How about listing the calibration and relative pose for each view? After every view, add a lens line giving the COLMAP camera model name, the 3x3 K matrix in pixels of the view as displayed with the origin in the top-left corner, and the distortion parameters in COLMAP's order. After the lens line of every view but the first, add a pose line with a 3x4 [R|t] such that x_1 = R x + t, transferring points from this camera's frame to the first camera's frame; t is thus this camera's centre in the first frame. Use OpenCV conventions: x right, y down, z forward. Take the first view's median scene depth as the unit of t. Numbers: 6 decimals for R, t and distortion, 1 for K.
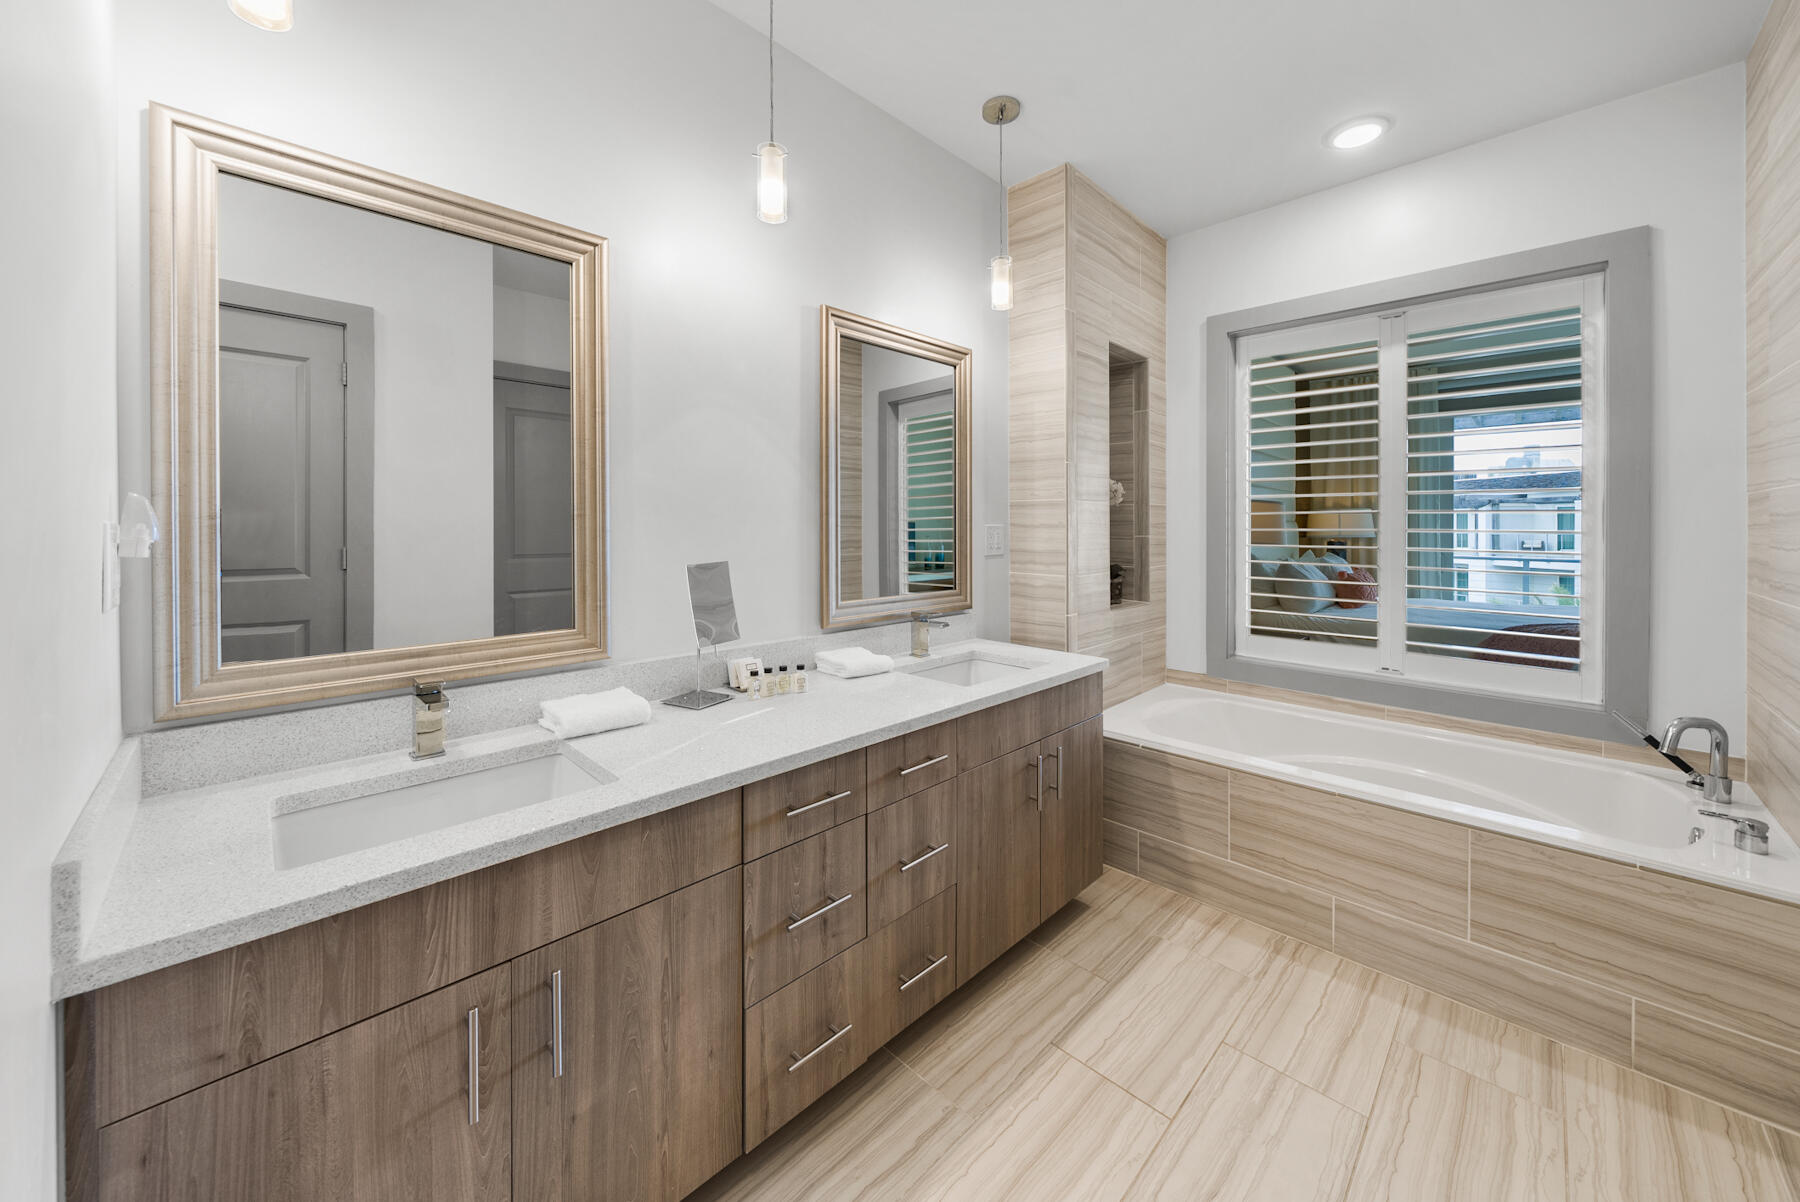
lens RADIAL K [[657.0, 0, 877.4], [0, 657.0, 530.9], [0, 0, 1]] dist [-0.009977, 0.000161]
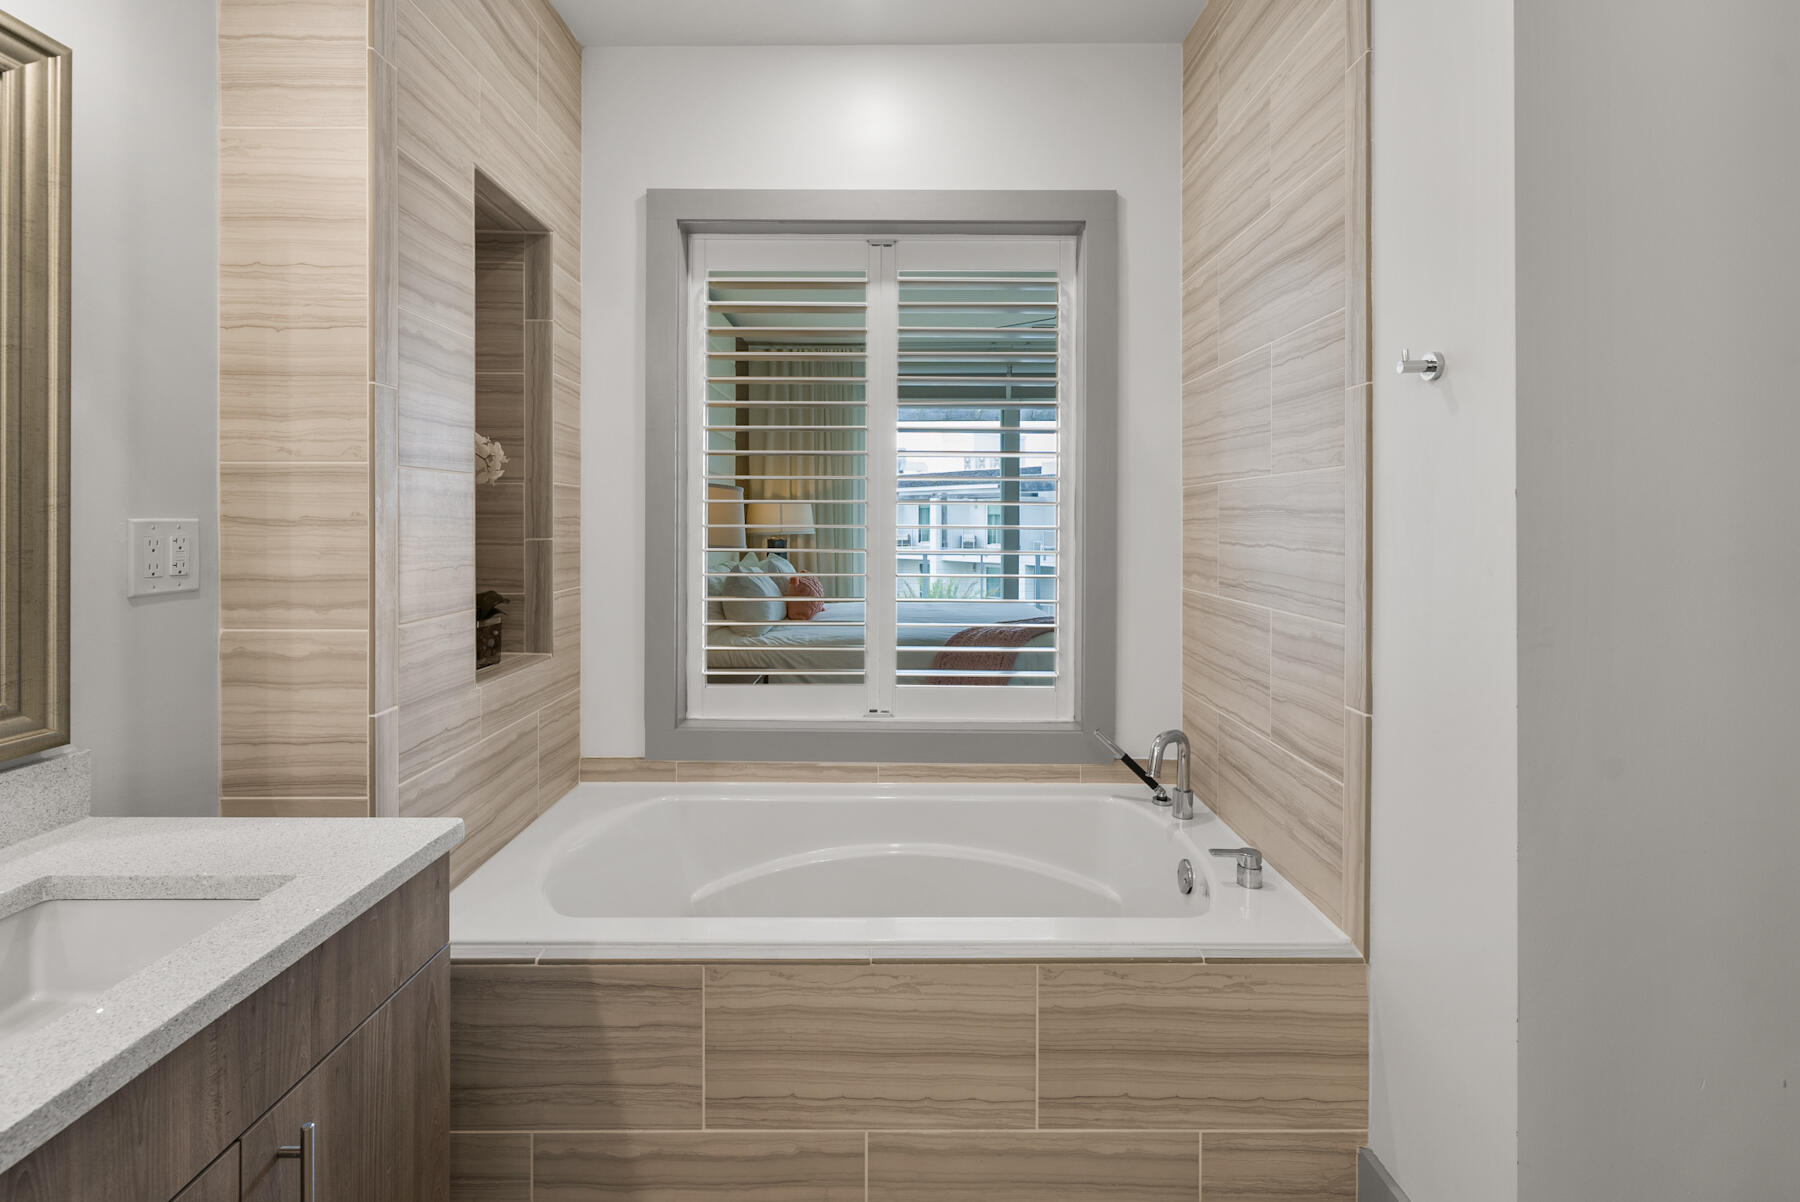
lens RADIAL K [[808.4, 0, 928.2], [0, 808.4, 510.6], [0, 0, 1]] dist [-0.001048, 0.000040]
pose [[0.671600, 0.008526, 0.740865, 0.129093], [0.006259, 0.999833, -0.017180, -0.002880], [-0.740887, 0.016176, 0.671435, 0.325350]]
